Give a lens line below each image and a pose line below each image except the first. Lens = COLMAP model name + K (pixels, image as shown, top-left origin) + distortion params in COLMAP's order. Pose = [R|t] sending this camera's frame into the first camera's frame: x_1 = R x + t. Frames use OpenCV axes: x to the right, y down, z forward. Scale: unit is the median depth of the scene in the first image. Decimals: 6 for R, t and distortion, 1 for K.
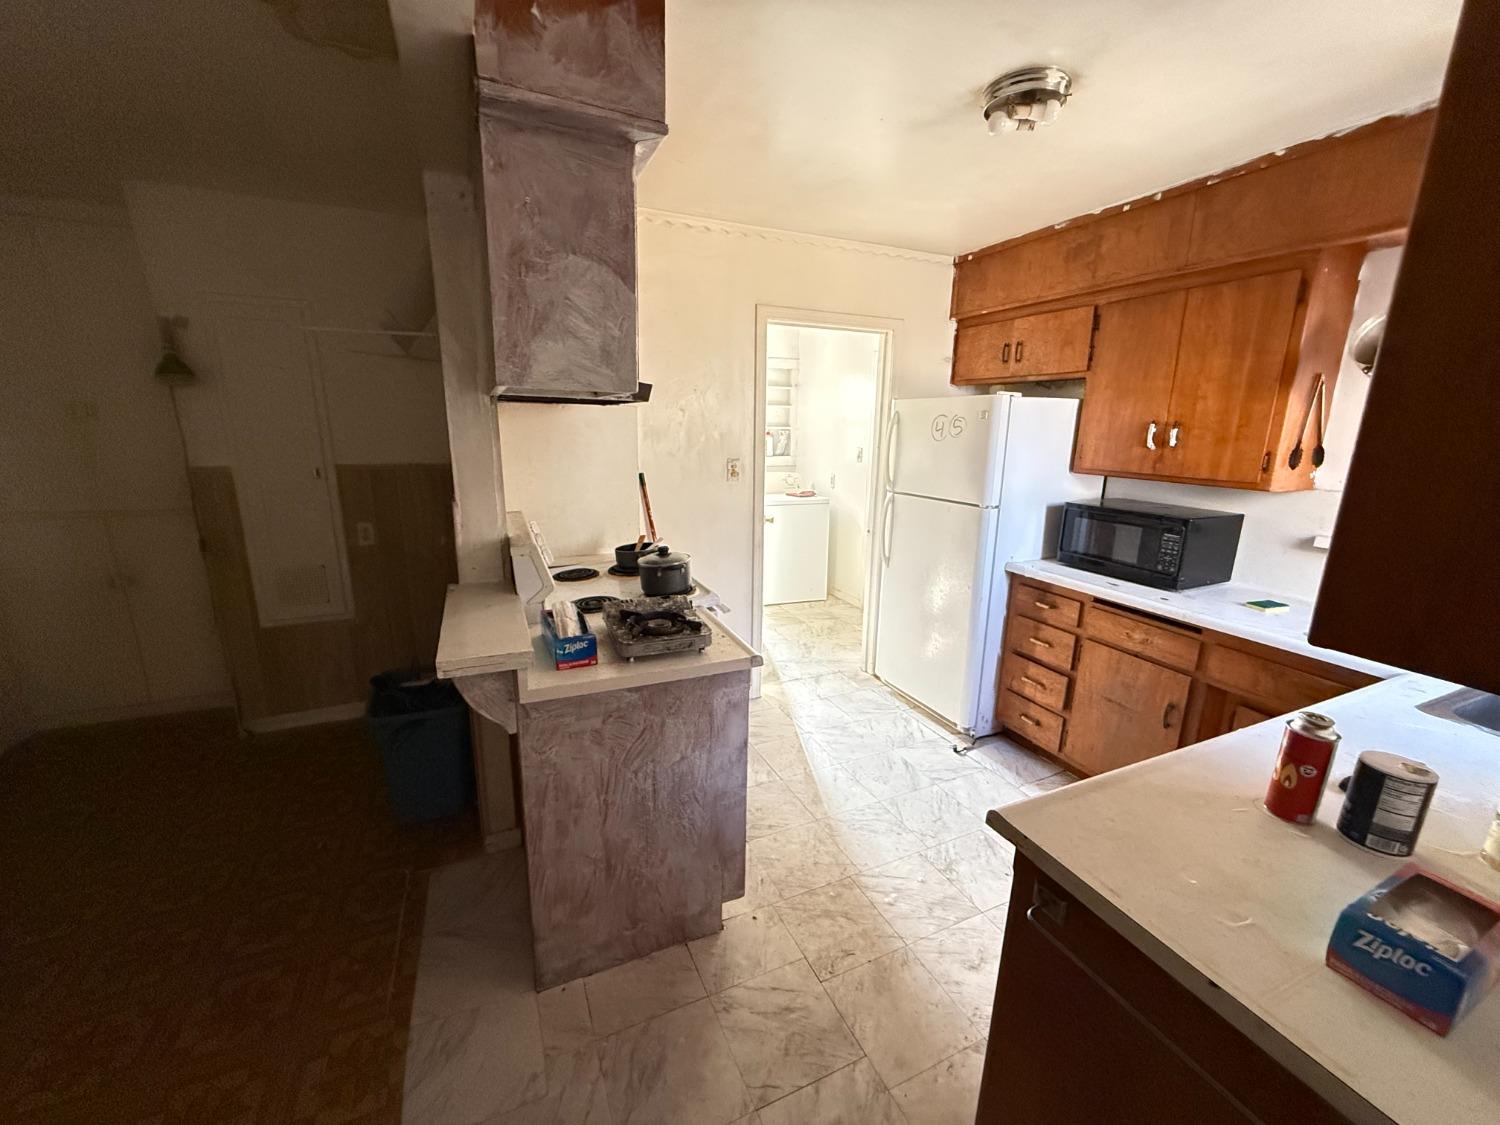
lens RADIAL K [[600.1, 0, 744.5], [0, 600.1, 564.2], [0, 0, 1]] dist [0.002015, 0.001405]
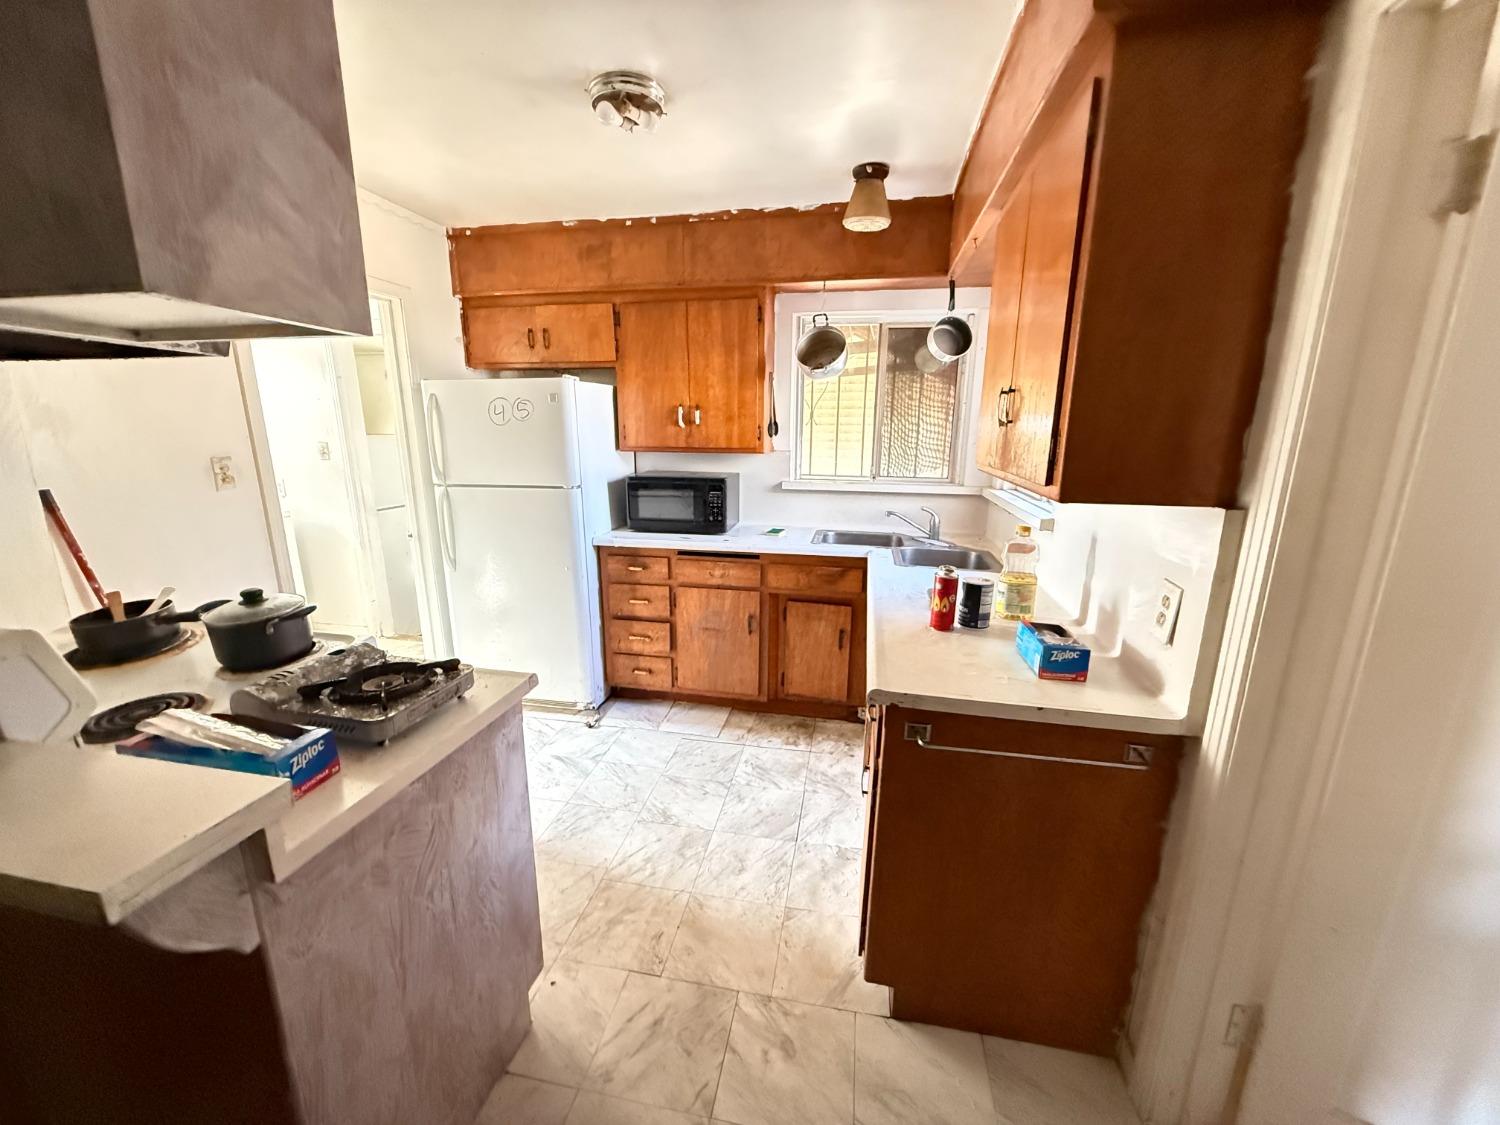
lens RADIAL K [[600.1, 0, 742.1], [0, 600.1, 566.0], [0, 0, 1]] dist [0.002015, 0.001405]
pose [[0.579331, -0.201667, 0.789751, -0.331143], [0.195264, 0.975034, 0.105742, -0.019563], [-0.791358, 0.092950, 0.604245, 0.193404]]
